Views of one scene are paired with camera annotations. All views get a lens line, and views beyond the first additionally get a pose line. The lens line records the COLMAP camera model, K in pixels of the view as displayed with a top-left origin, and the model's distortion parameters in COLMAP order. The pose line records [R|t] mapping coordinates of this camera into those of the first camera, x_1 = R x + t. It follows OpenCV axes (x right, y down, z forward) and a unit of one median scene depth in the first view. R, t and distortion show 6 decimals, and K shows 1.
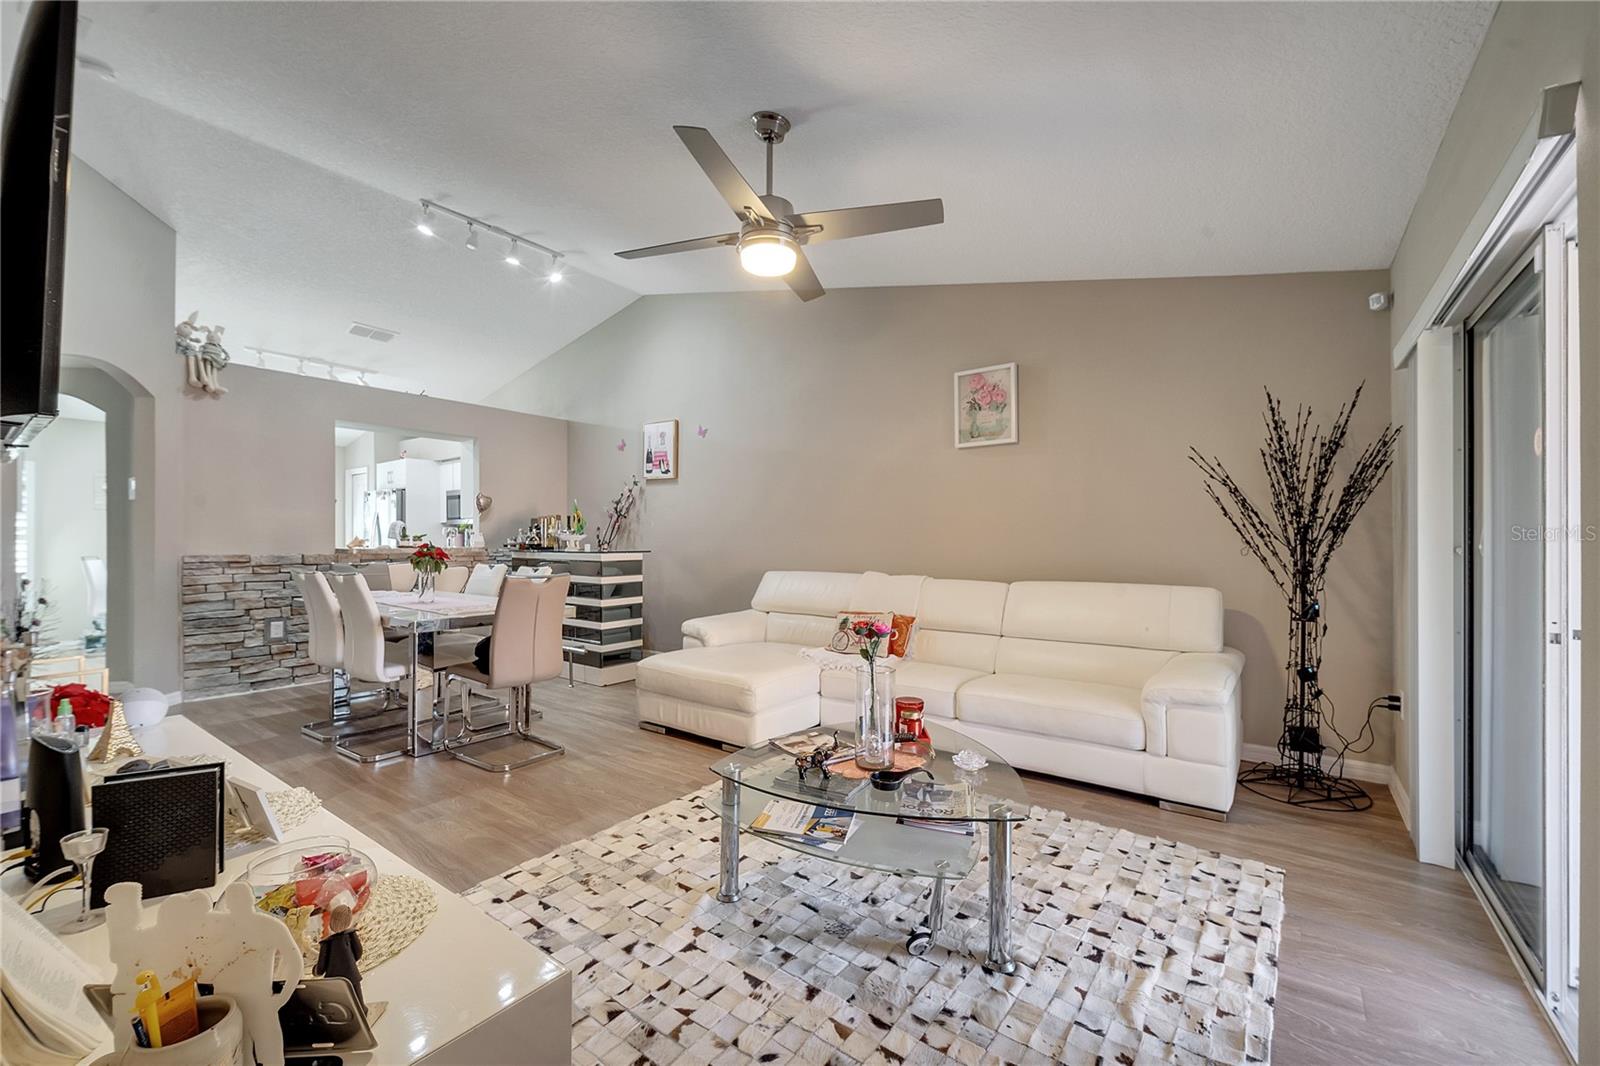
lens RADIAL K [[648.8, 0, 797.0], [0, 648.8, 526.7], [0, 0, 1]] dist [-0.000770, -0.001938]
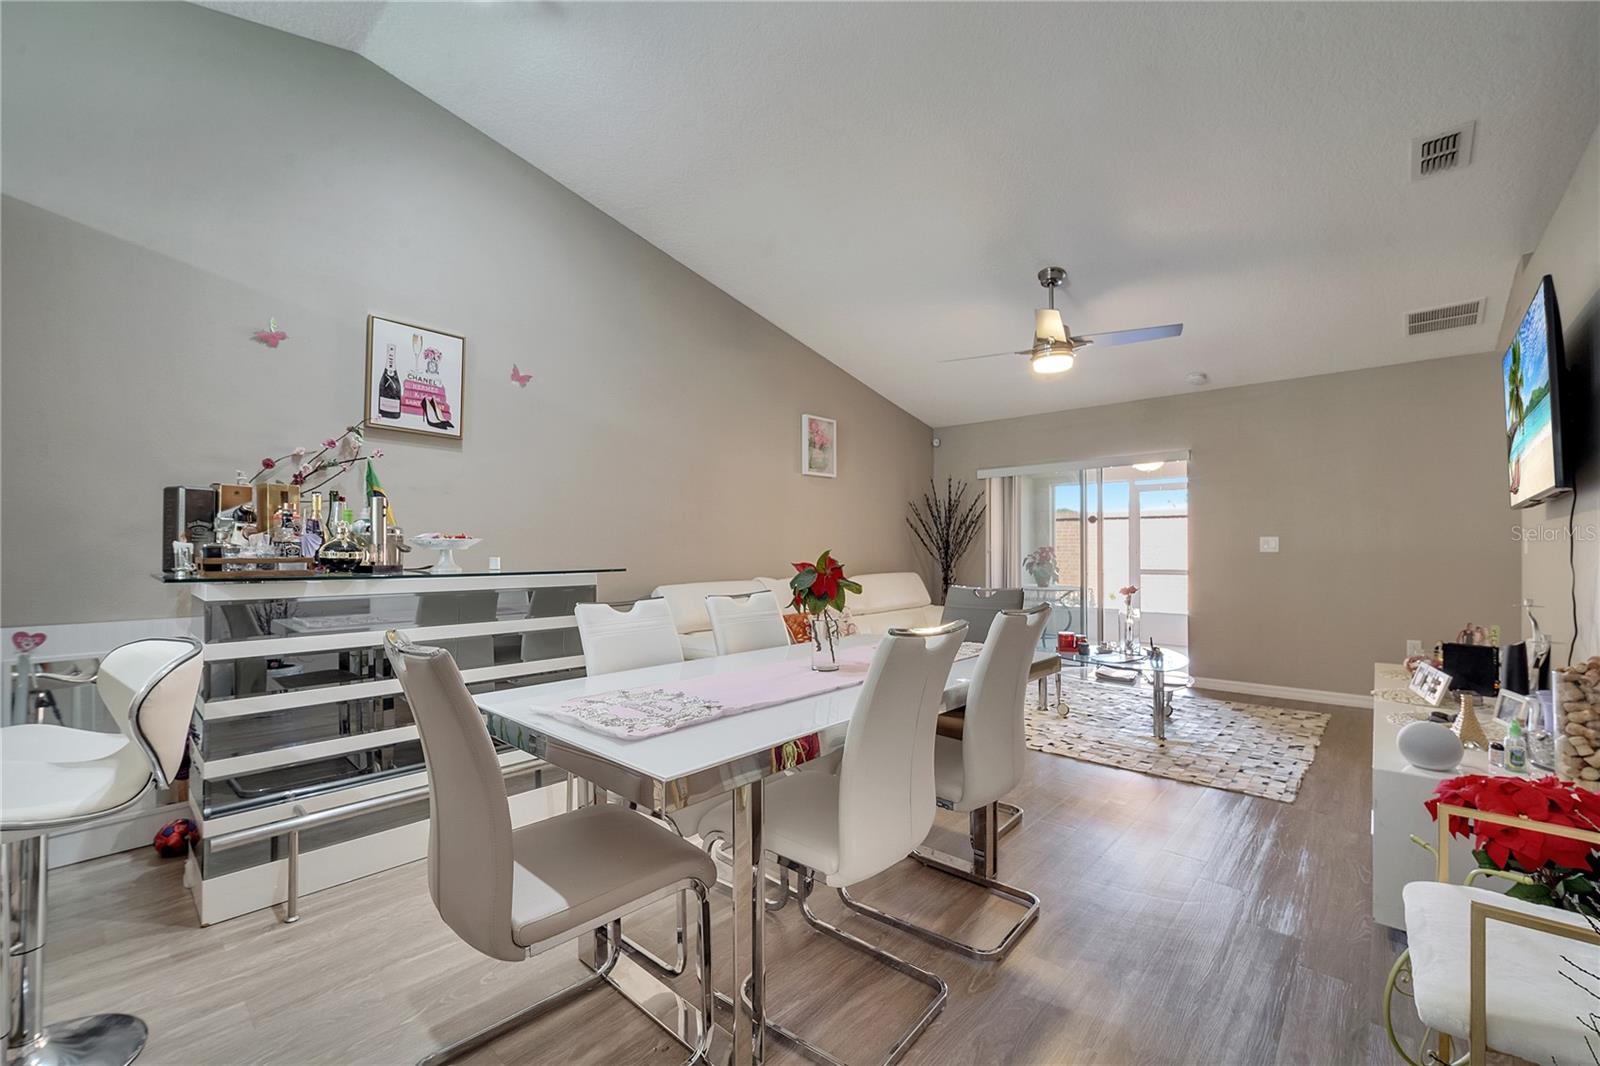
lens RADIAL K [[648.8, 0, 793.9], [0, 648.8, 545.9], [0, 0, 1]] dist [-0.000770, -0.001938]
pose [[0.098975, 0.001686, 0.995088, -0.794500], [-0.019765, 0.999805, 0.000272, 0.013735], [-0.994894, -0.019695, 0.098989, 0.711118]]
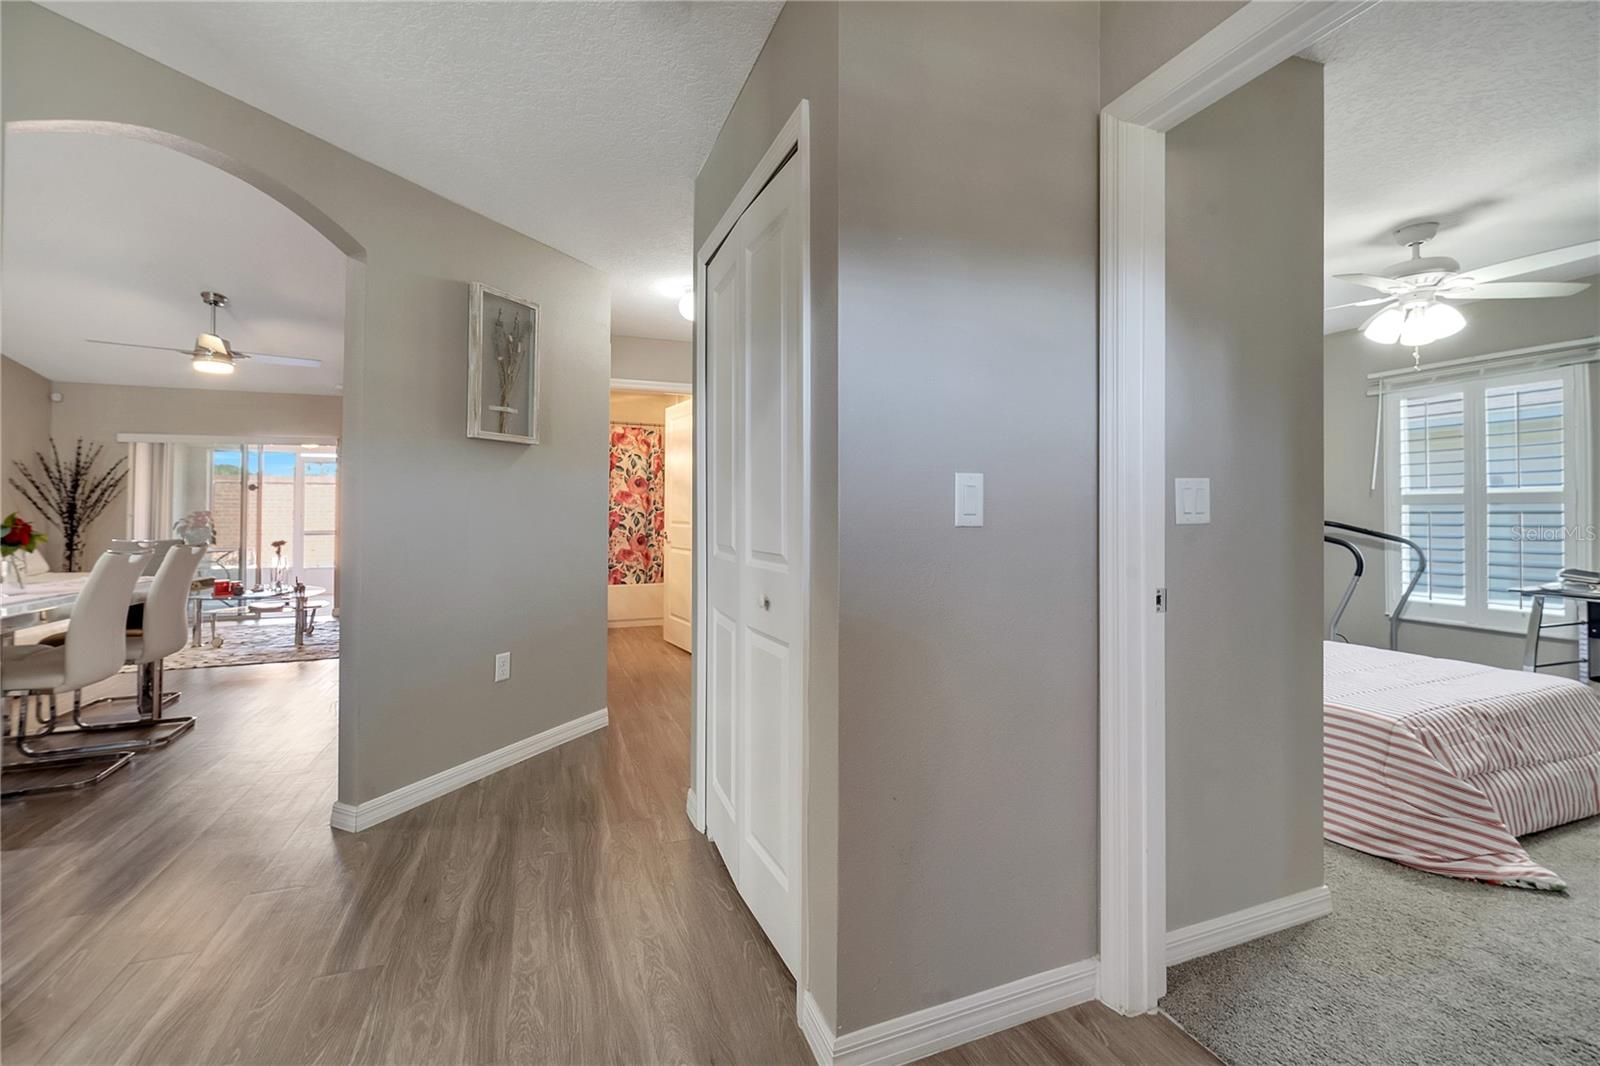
lens RADIAL K [[648.8, 0, 788.9], [0, 648.8, 498.5], [0, 0, 1]] dist [-0.000770, -0.001938]
pose [[-0.846931, 0.010853, 0.531591, -1.245330], [-0.011877, 0.999156, -0.039321, 0.018533], [-0.531569, -0.039616, -0.846088, 0.841137]]
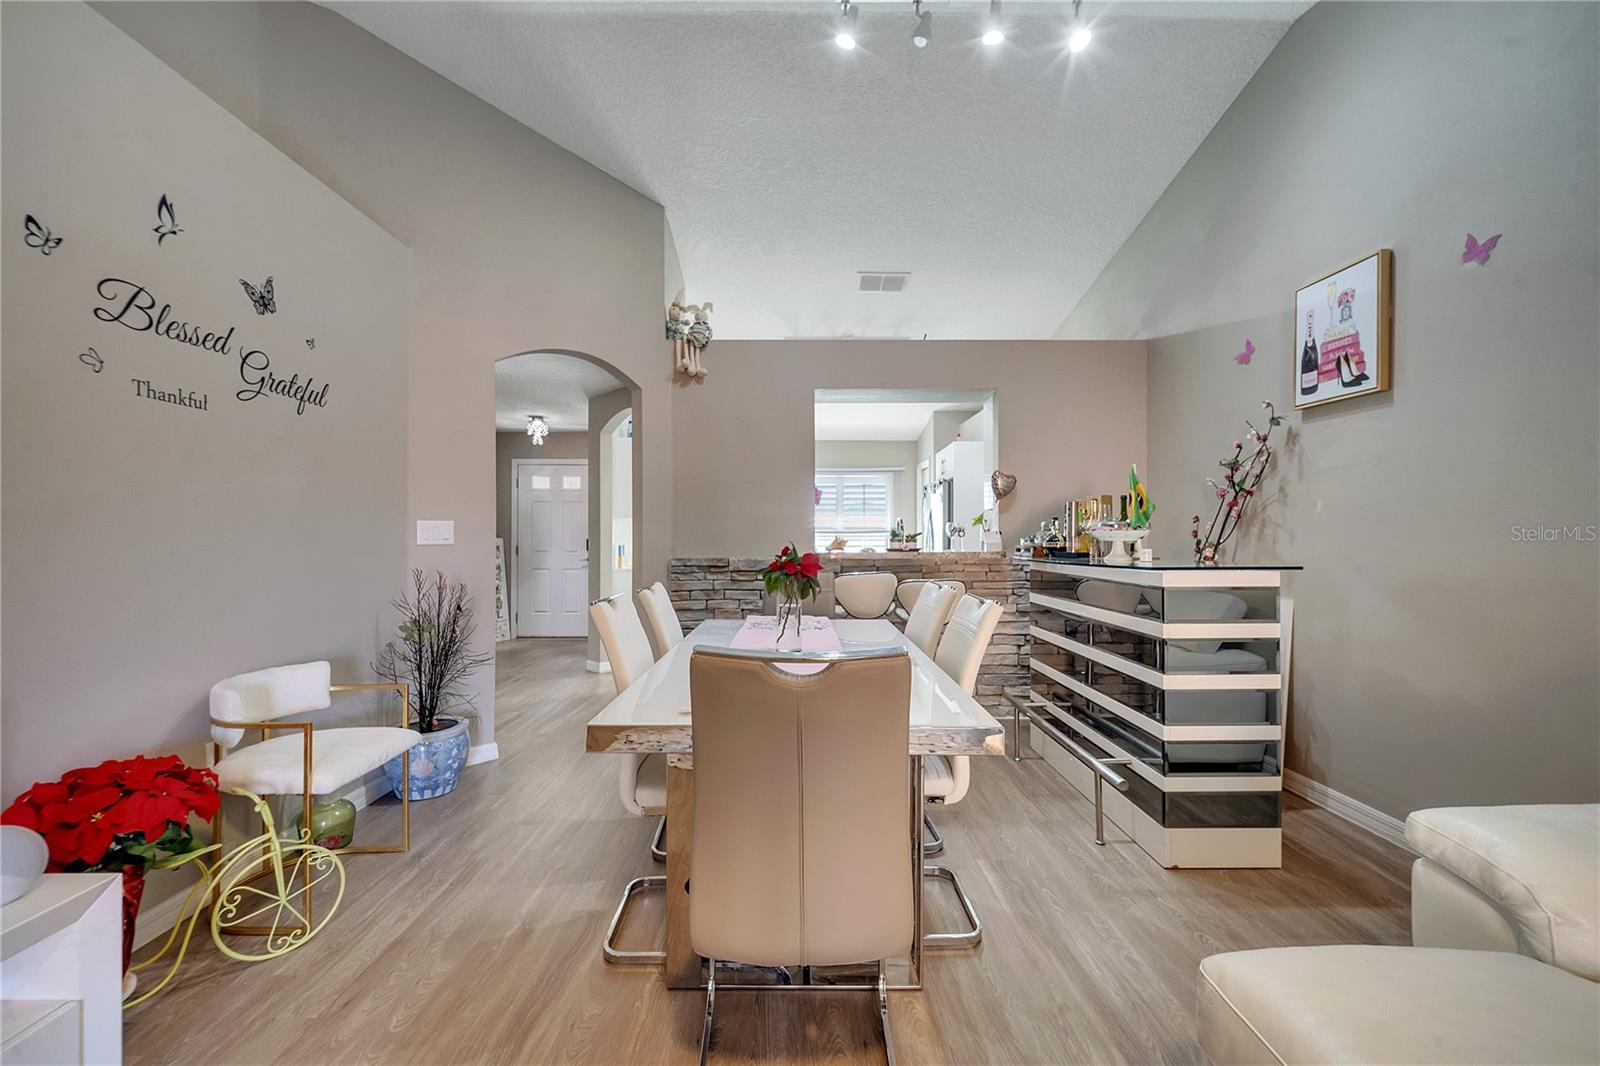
lens RADIAL K [[648.8, 0, 796.4], [0, 648.8, 538.4], [0, 0, 1]] dist [-0.000770, -0.001938]
pose [[0.596976, -0.004758, -0.802245, -0.088470], [0.017447, 0.999823, 0.007053, 0.010850], [0.802070, -0.018208, 0.596953, 0.492663]]
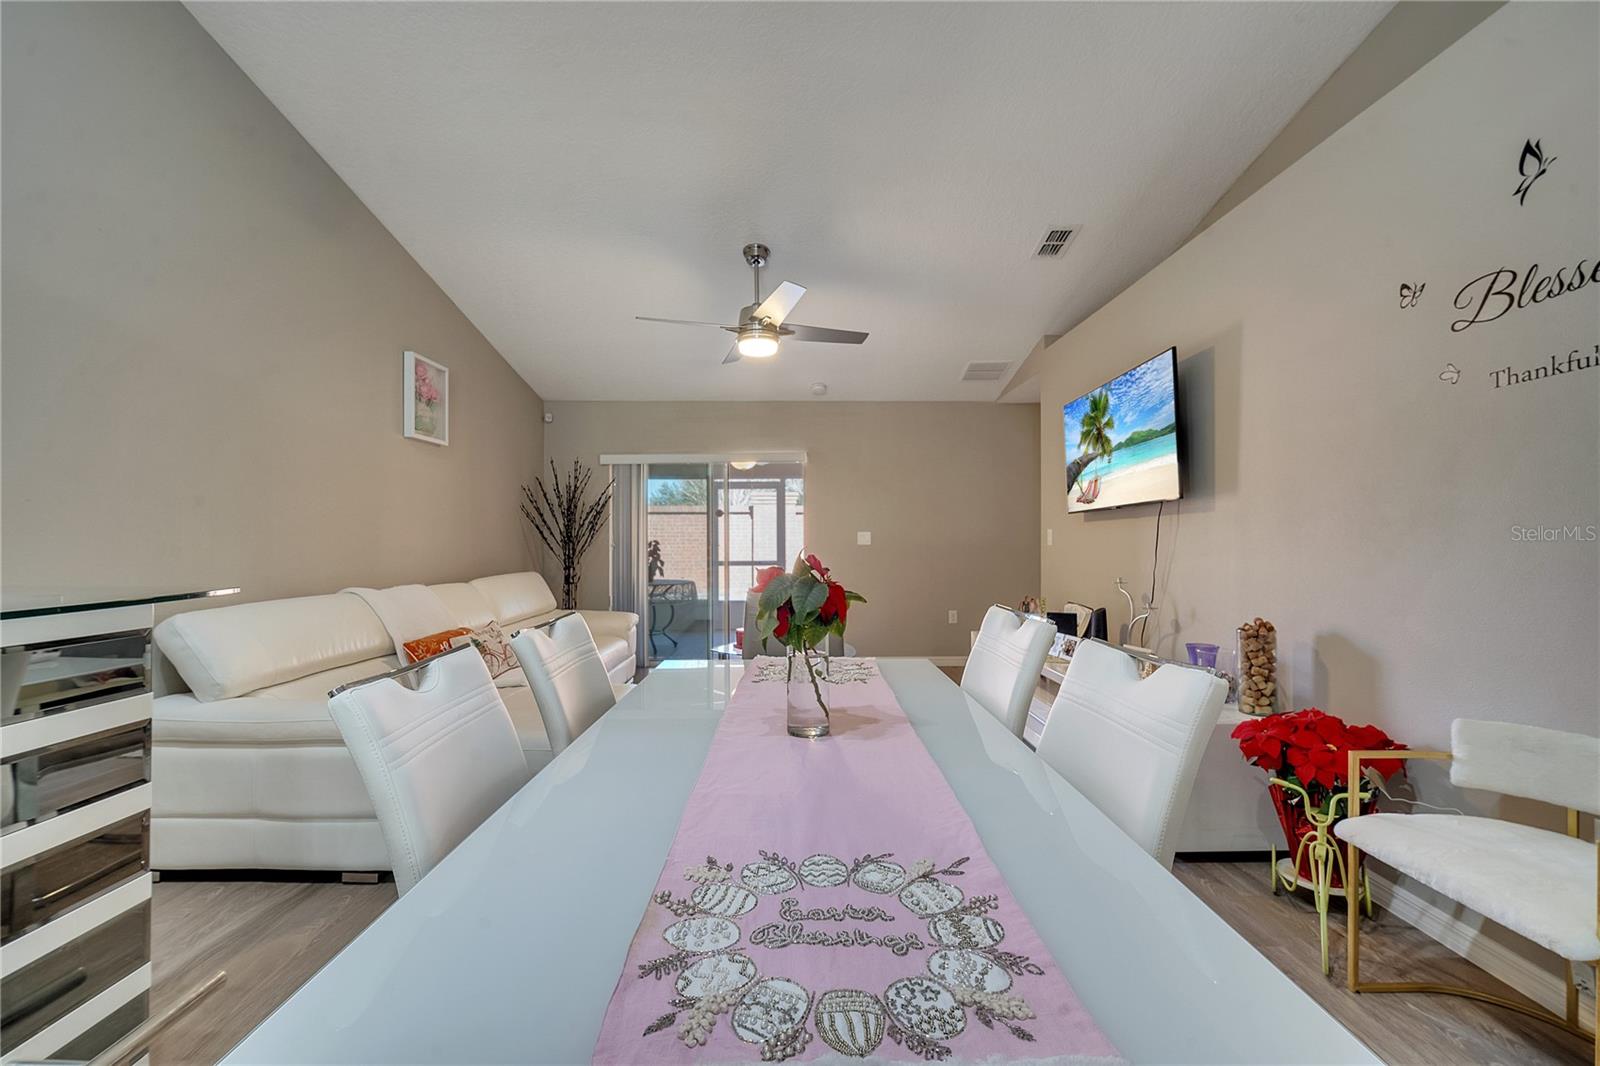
lens RADIAL K [[648.8, 0, 795.0], [0, 648.8, 543.1], [0, 0, 1]] dist [-0.000770, -0.001938]
pose [[-0.601879, -0.003418, 0.798580, -0.609936], [-0.016715, 0.999826, -0.008319, 0.016776], [-0.798412, -0.018355, -0.601832, 0.881912]]
